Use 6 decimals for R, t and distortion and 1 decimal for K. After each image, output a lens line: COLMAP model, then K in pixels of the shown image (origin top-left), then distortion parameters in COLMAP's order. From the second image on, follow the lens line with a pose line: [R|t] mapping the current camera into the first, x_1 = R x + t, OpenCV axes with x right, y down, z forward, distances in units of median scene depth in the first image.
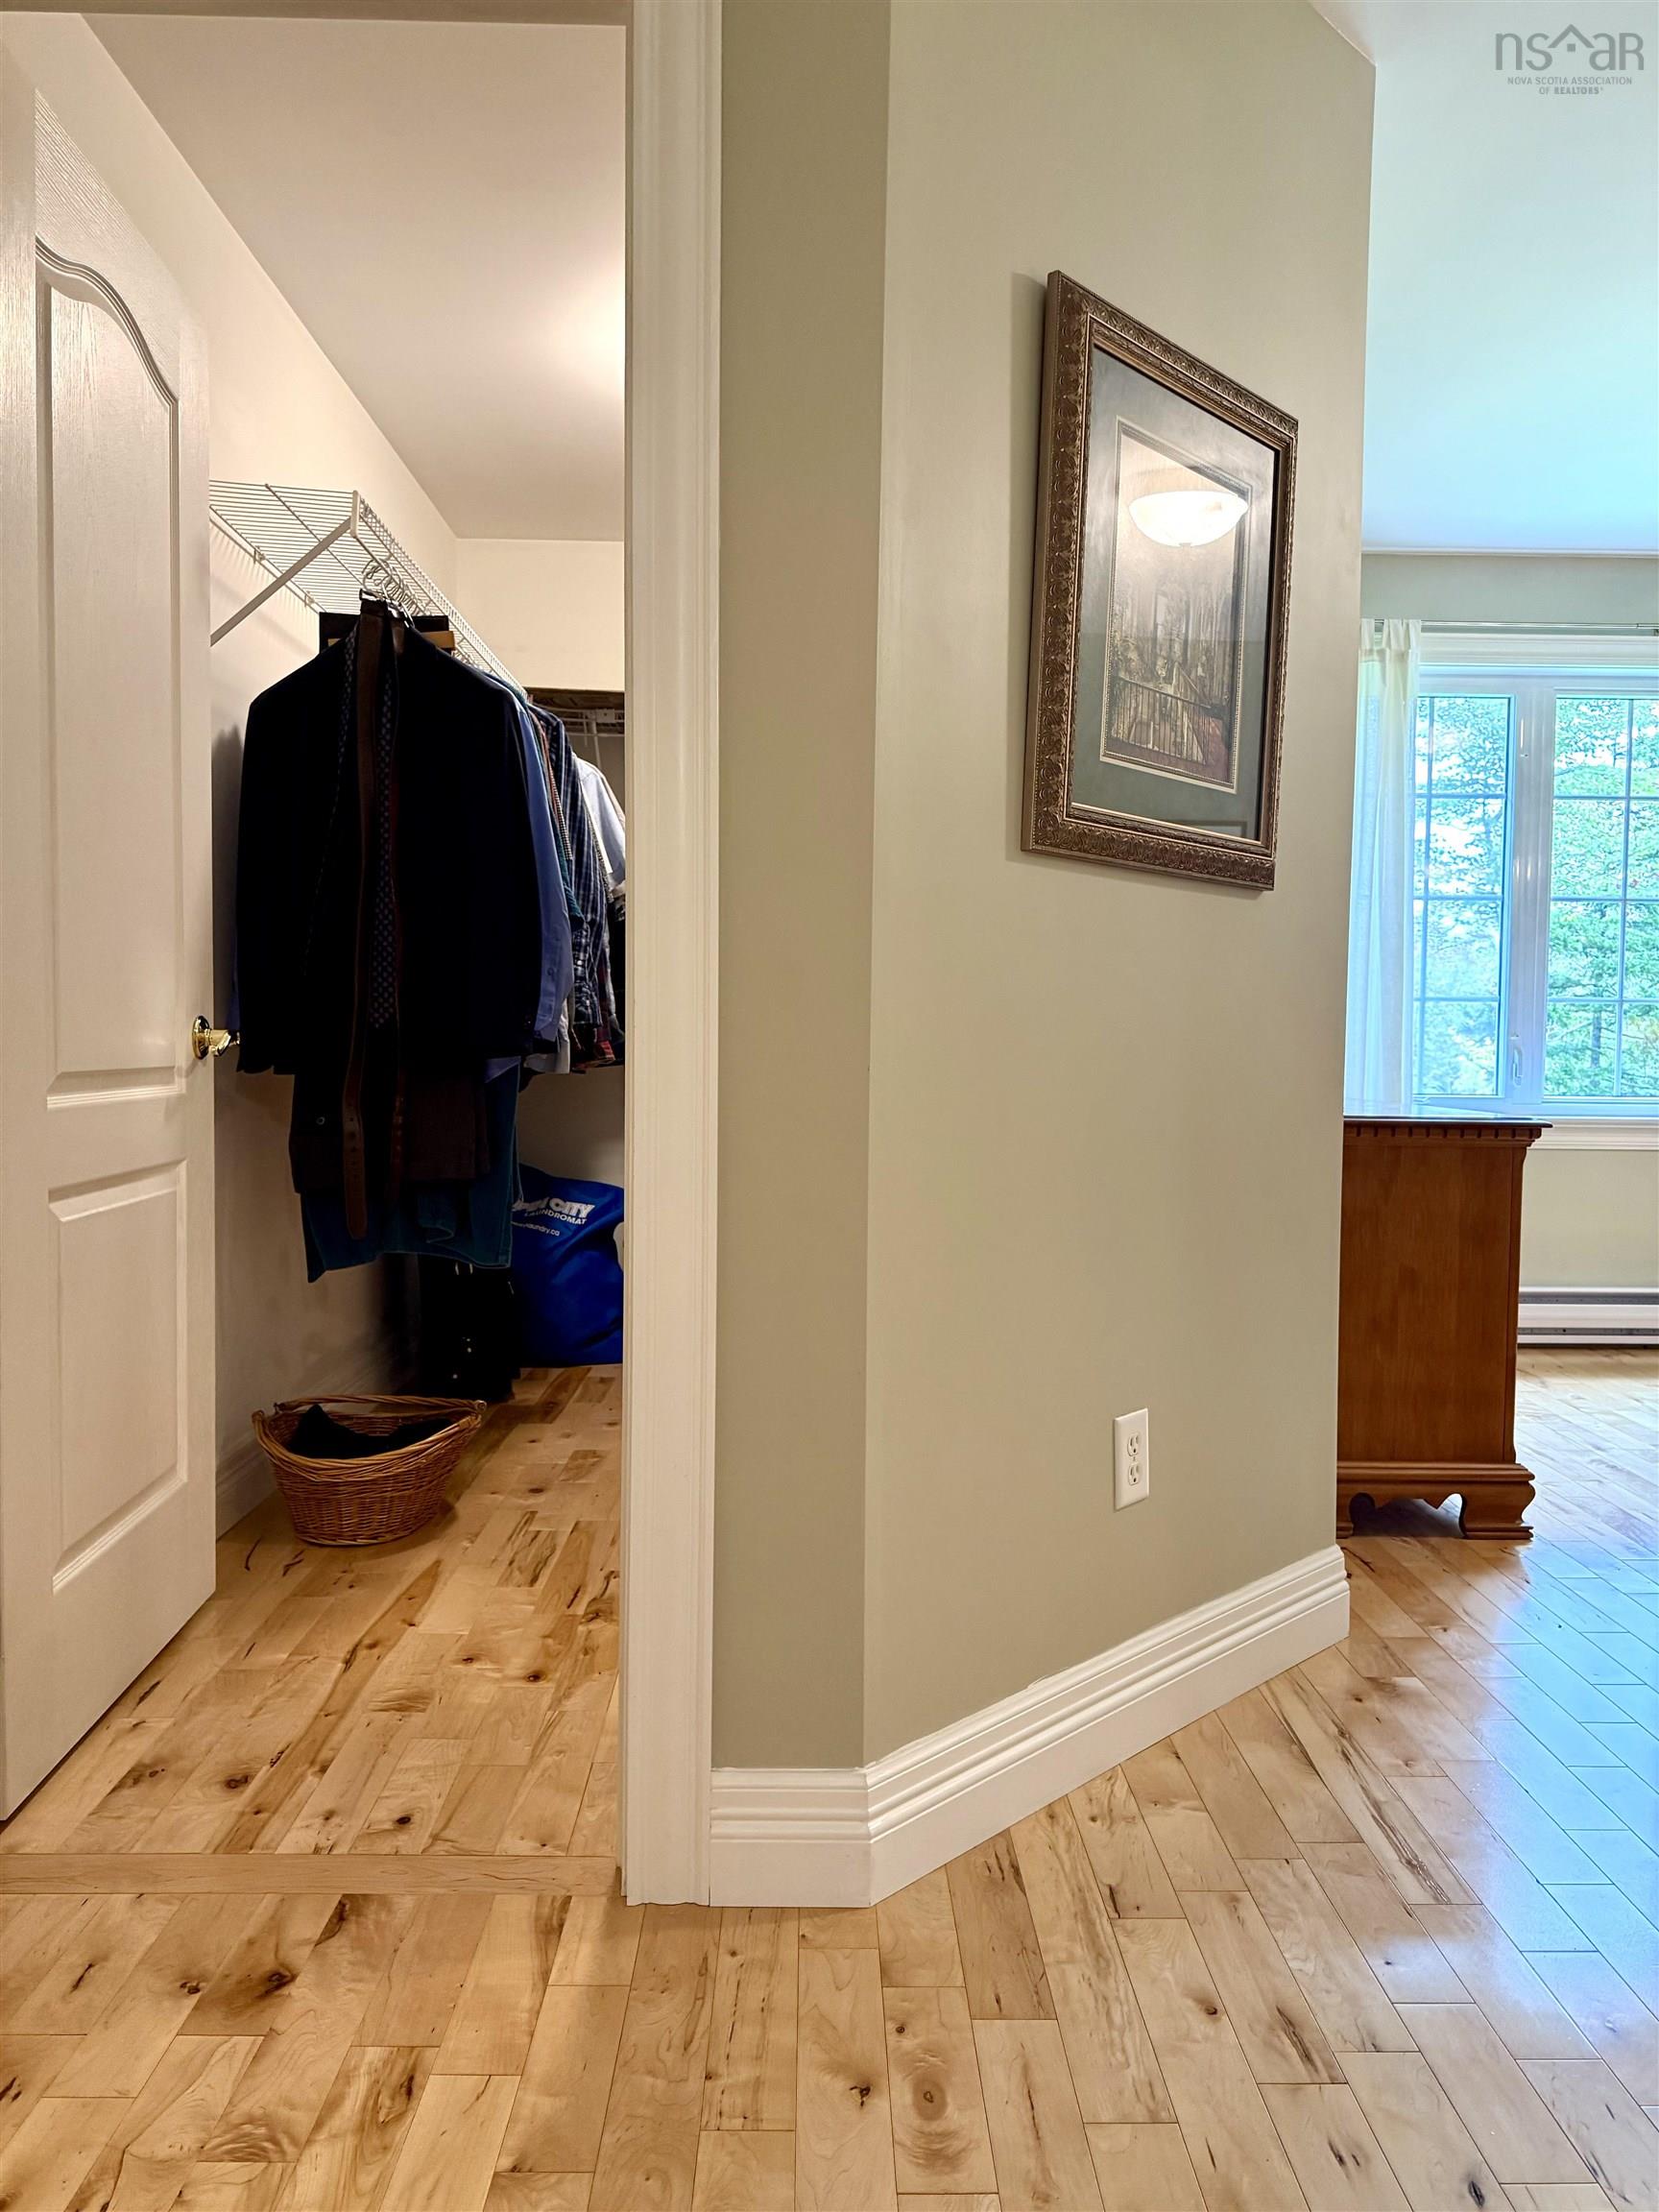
lens RADIAL K [[1572.1, 0, 836.7], [0, 1572.1, 1102.9], [0, 0, 1]] dist [0.044896, -0.048827]
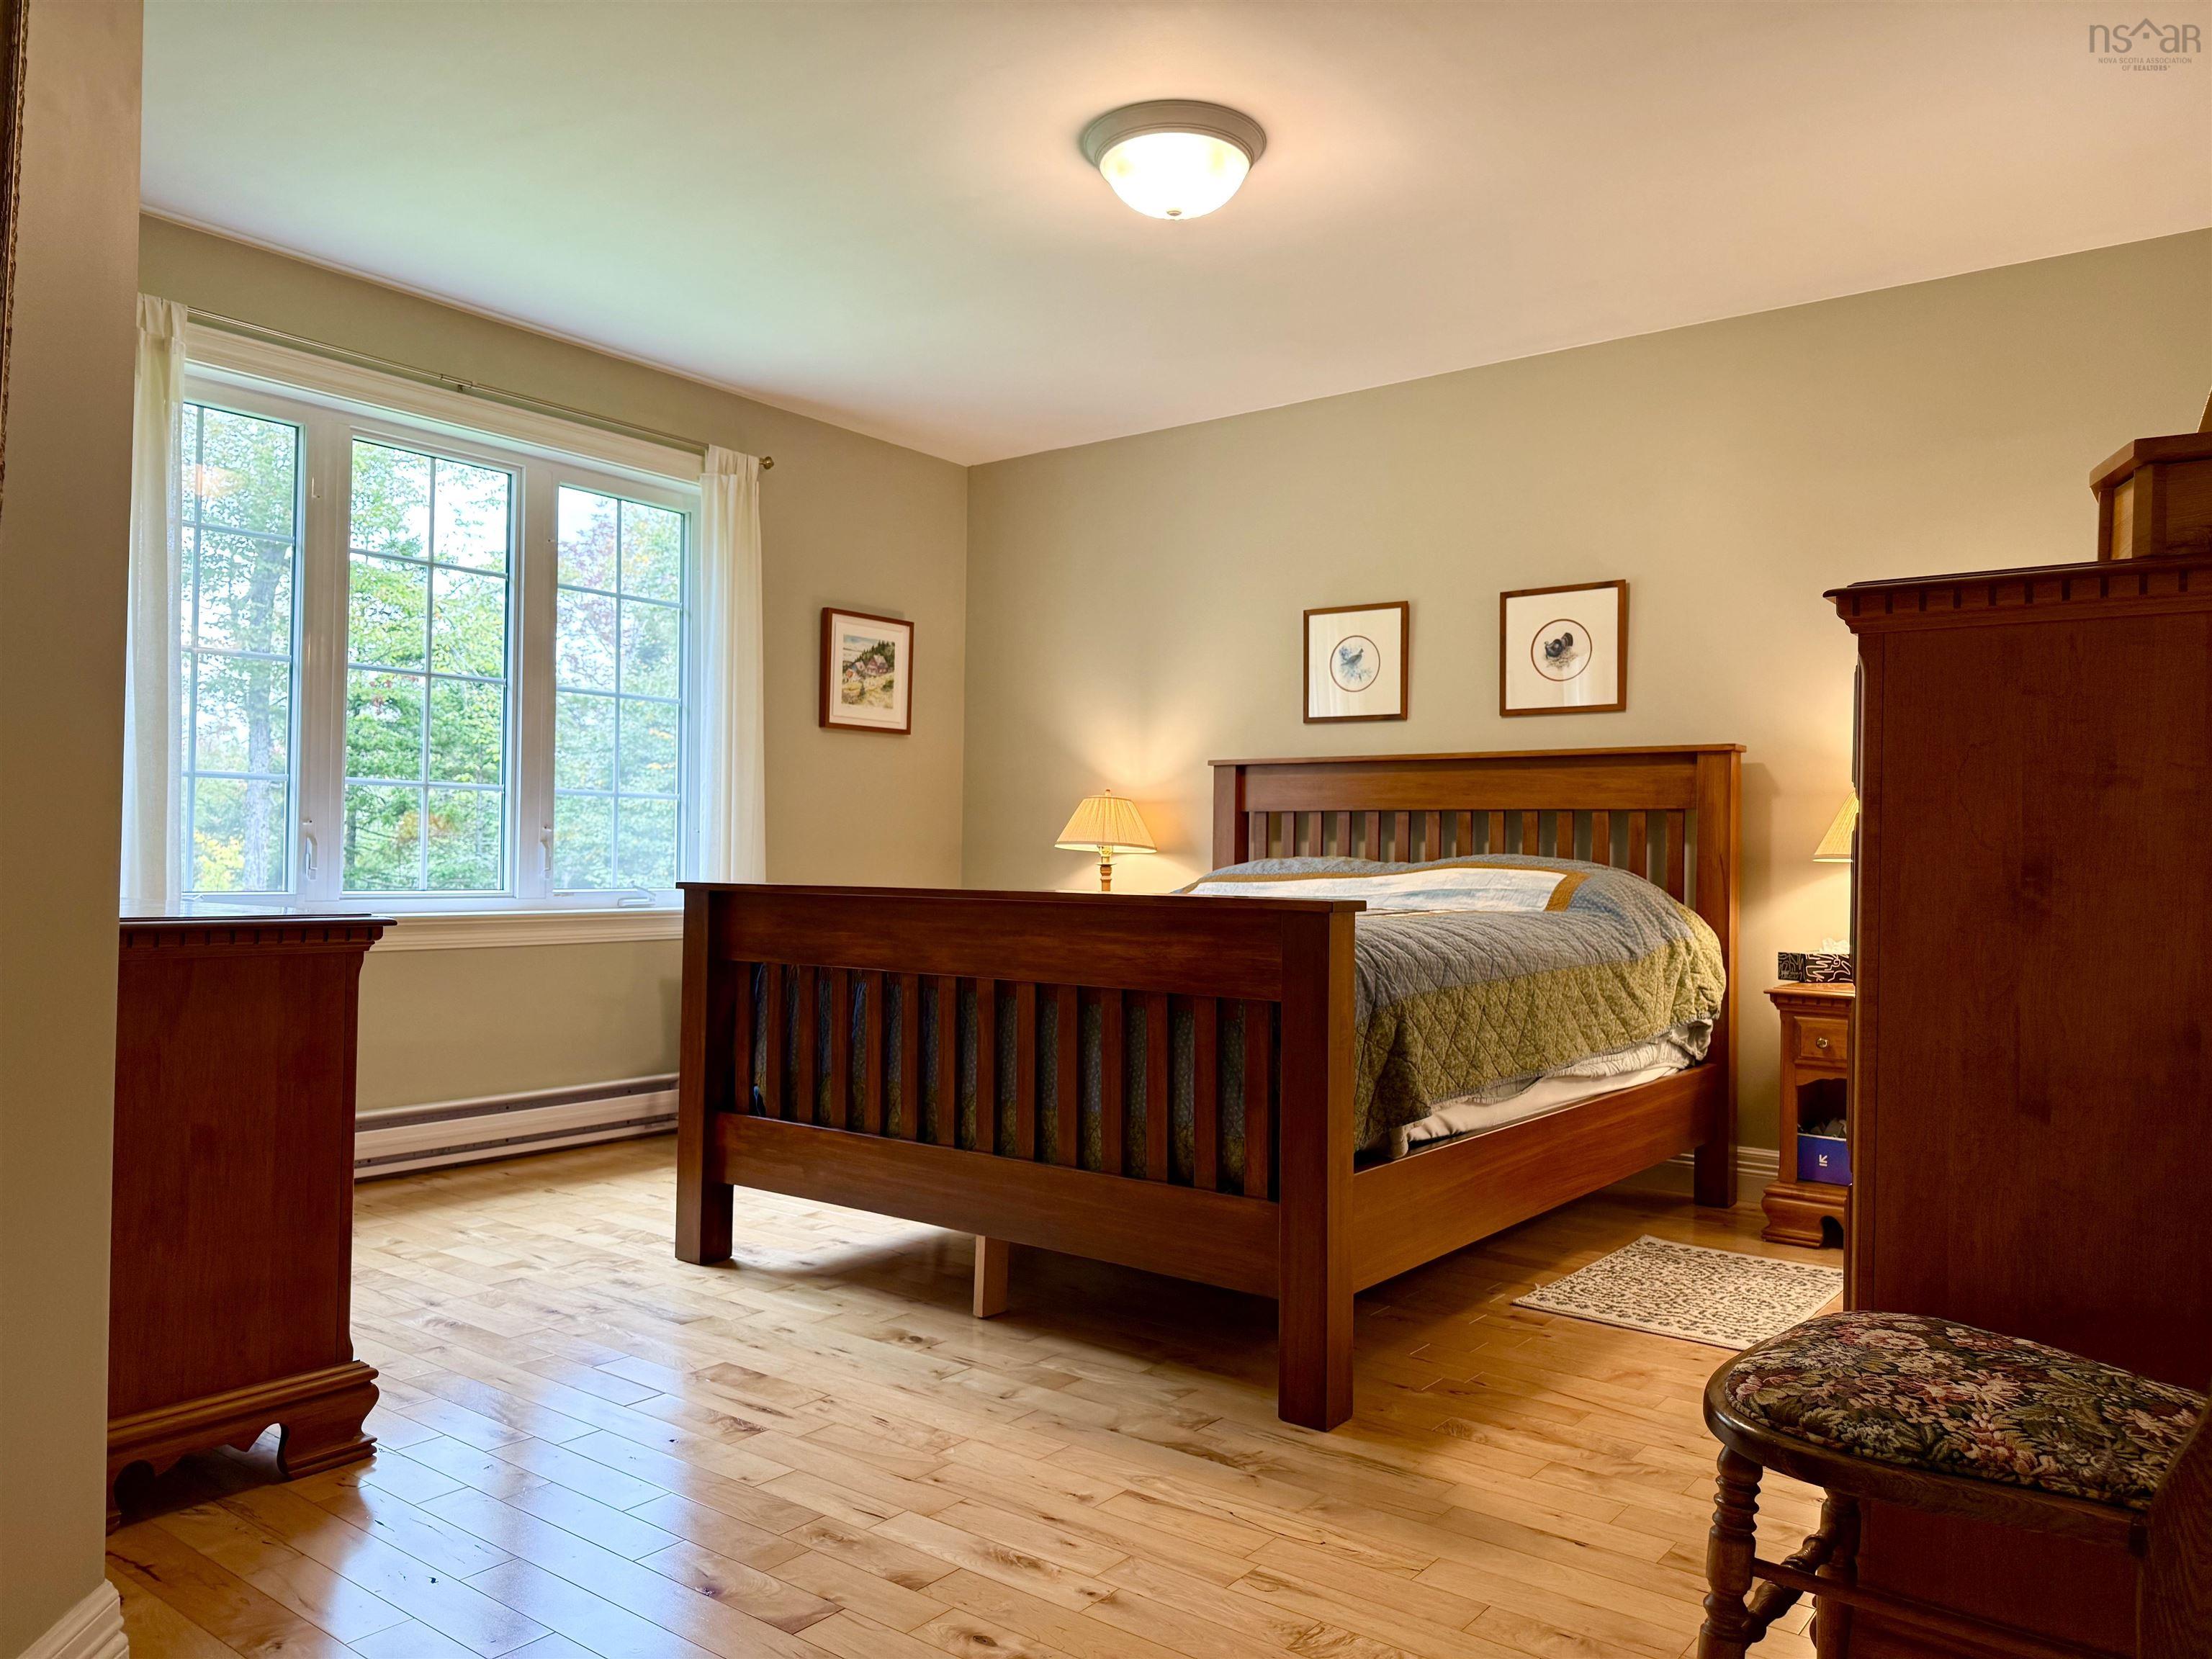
lens RADIAL K [[1572.1, 0, 1113.9], [0, 1572.1, 830.7], [0, 0, 1]] dist [0.044896, -0.048827]
pose [[0.622352, 0.011519, 0.782653, 0.049926], [0.024689, 0.999105, -0.034337, 0.004194], [-0.782348, 0.040693, 0.621511, 0.216232]]
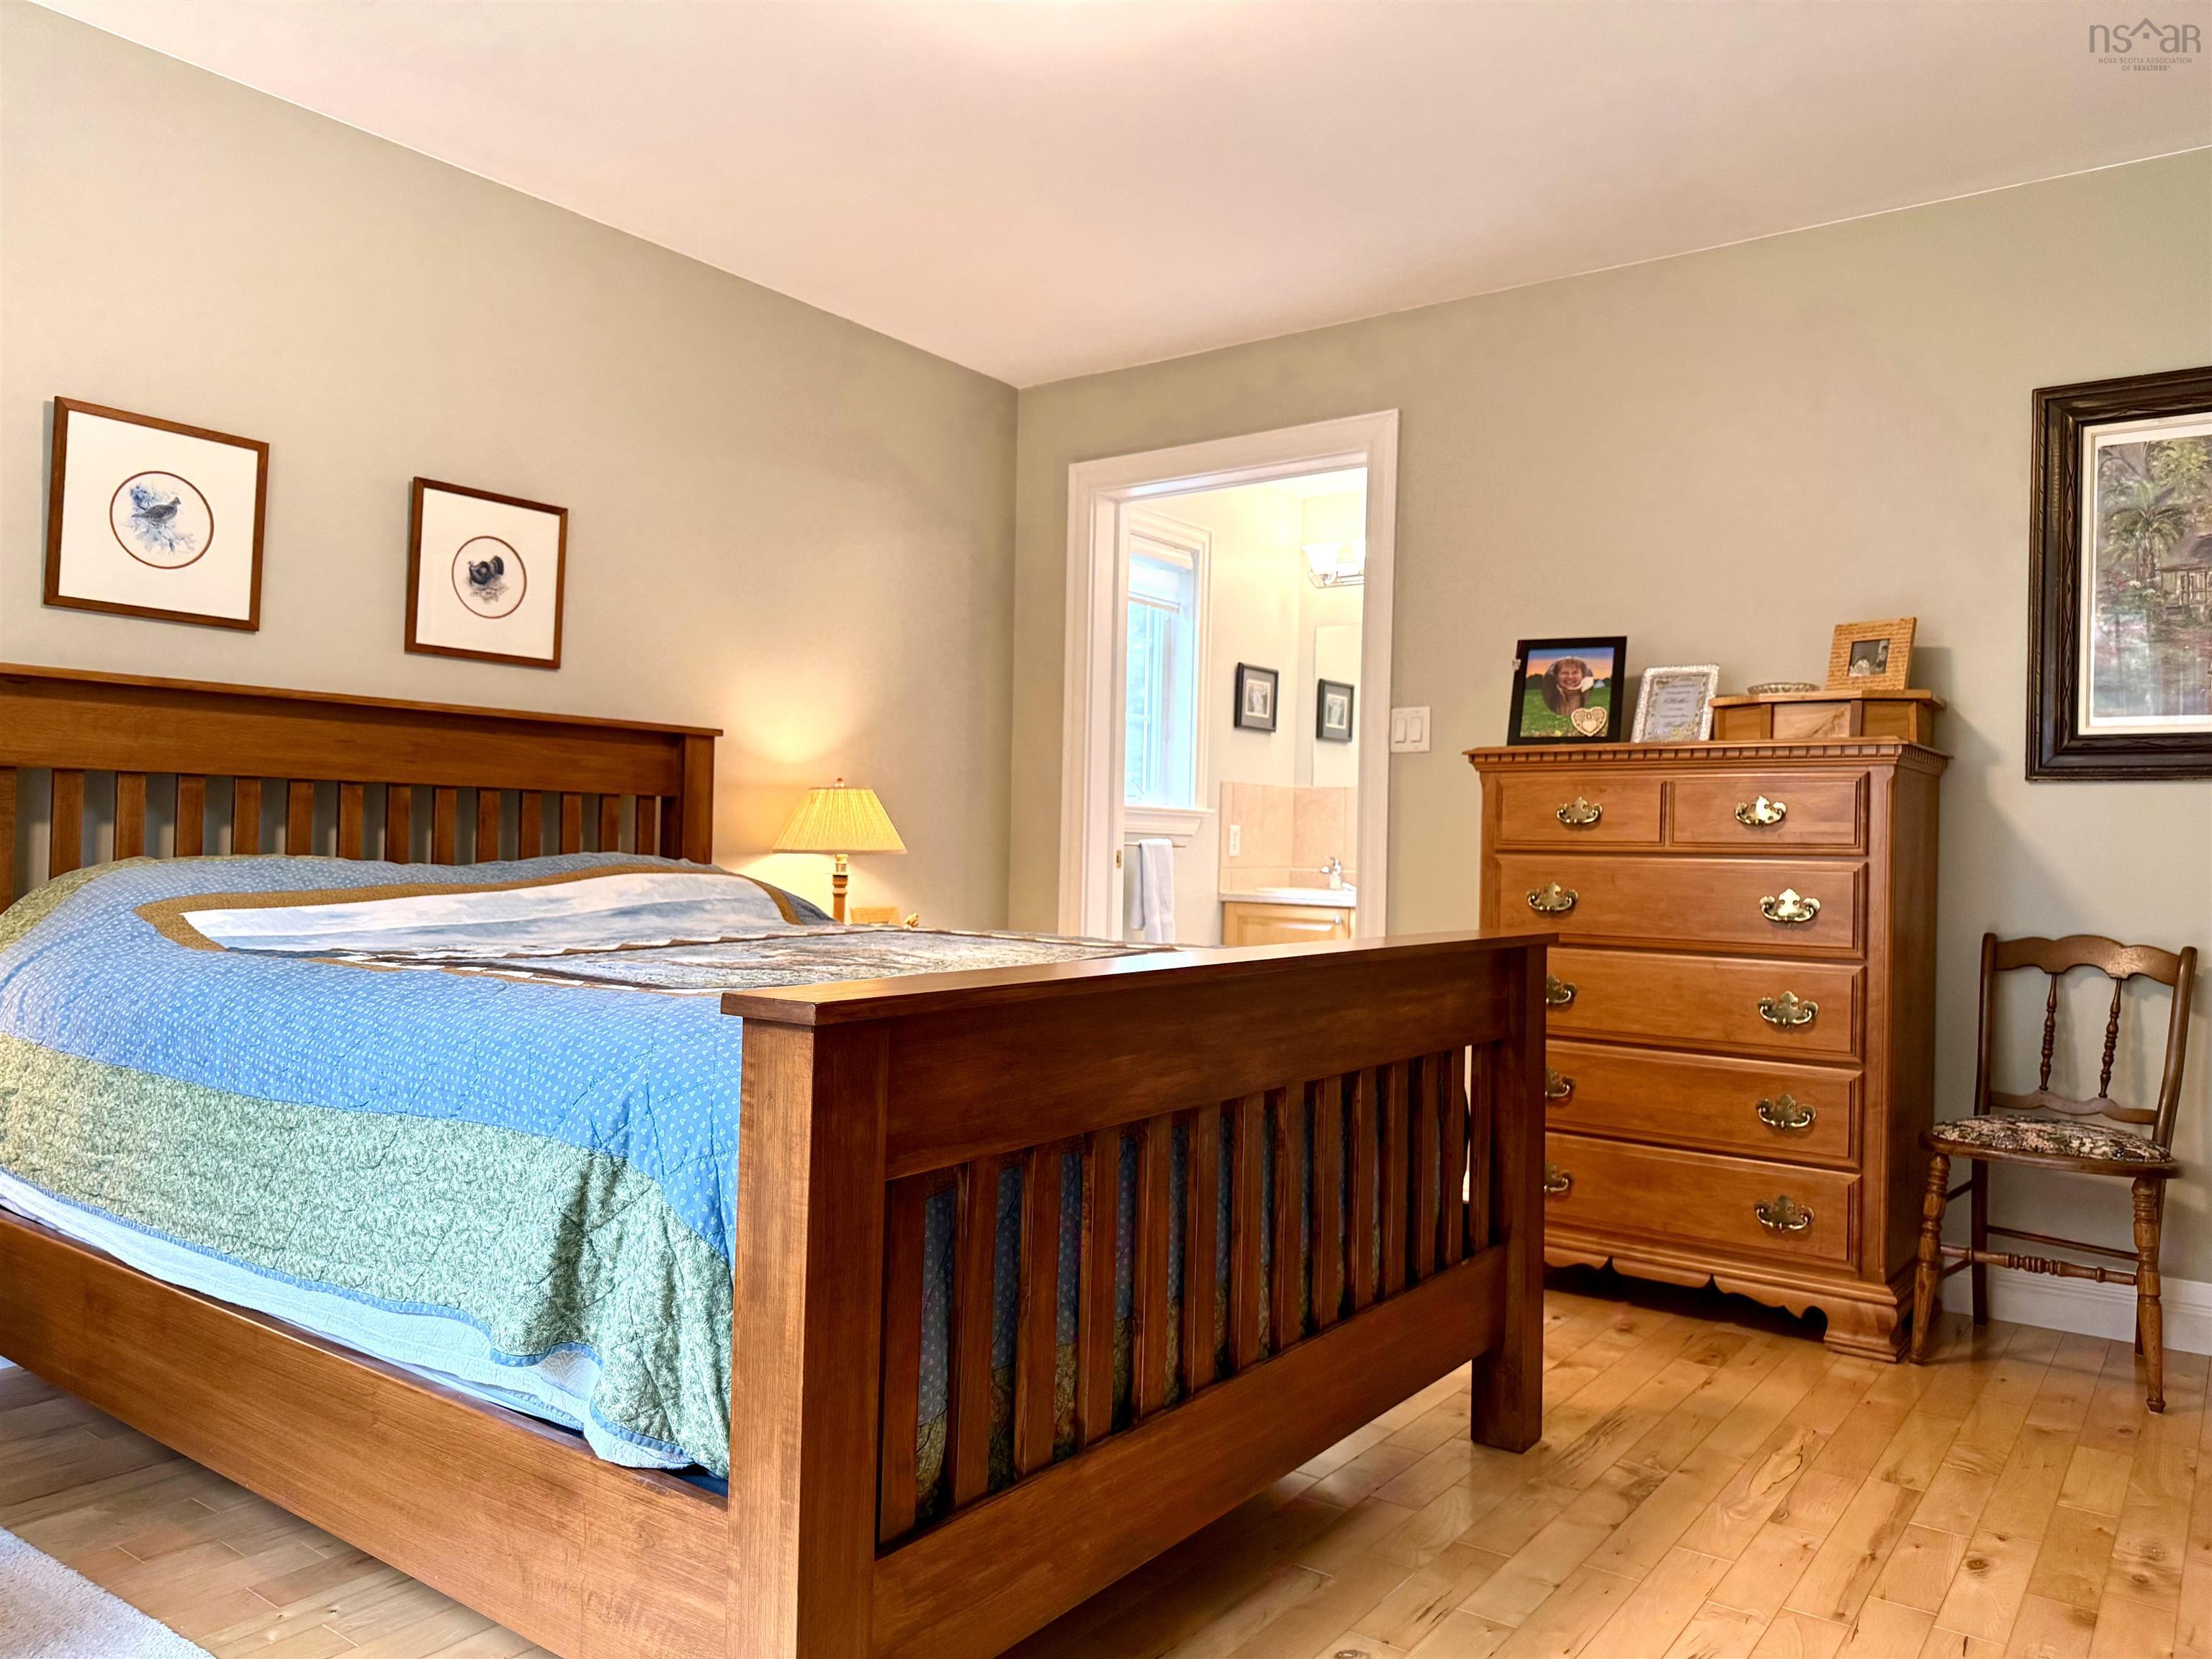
lens RADIAL K [[1572.1, 0, 1111.6], [0, 1572.1, 831.6], [0, 0, 1]] dist [0.044896, -0.048827]
pose [[-0.801808, -0.024716, 0.597071, 0.416665], [-0.006123, 0.999432, 0.033148, -0.061375], [-0.597551, 0.022923, -0.801503, 1.385806]]
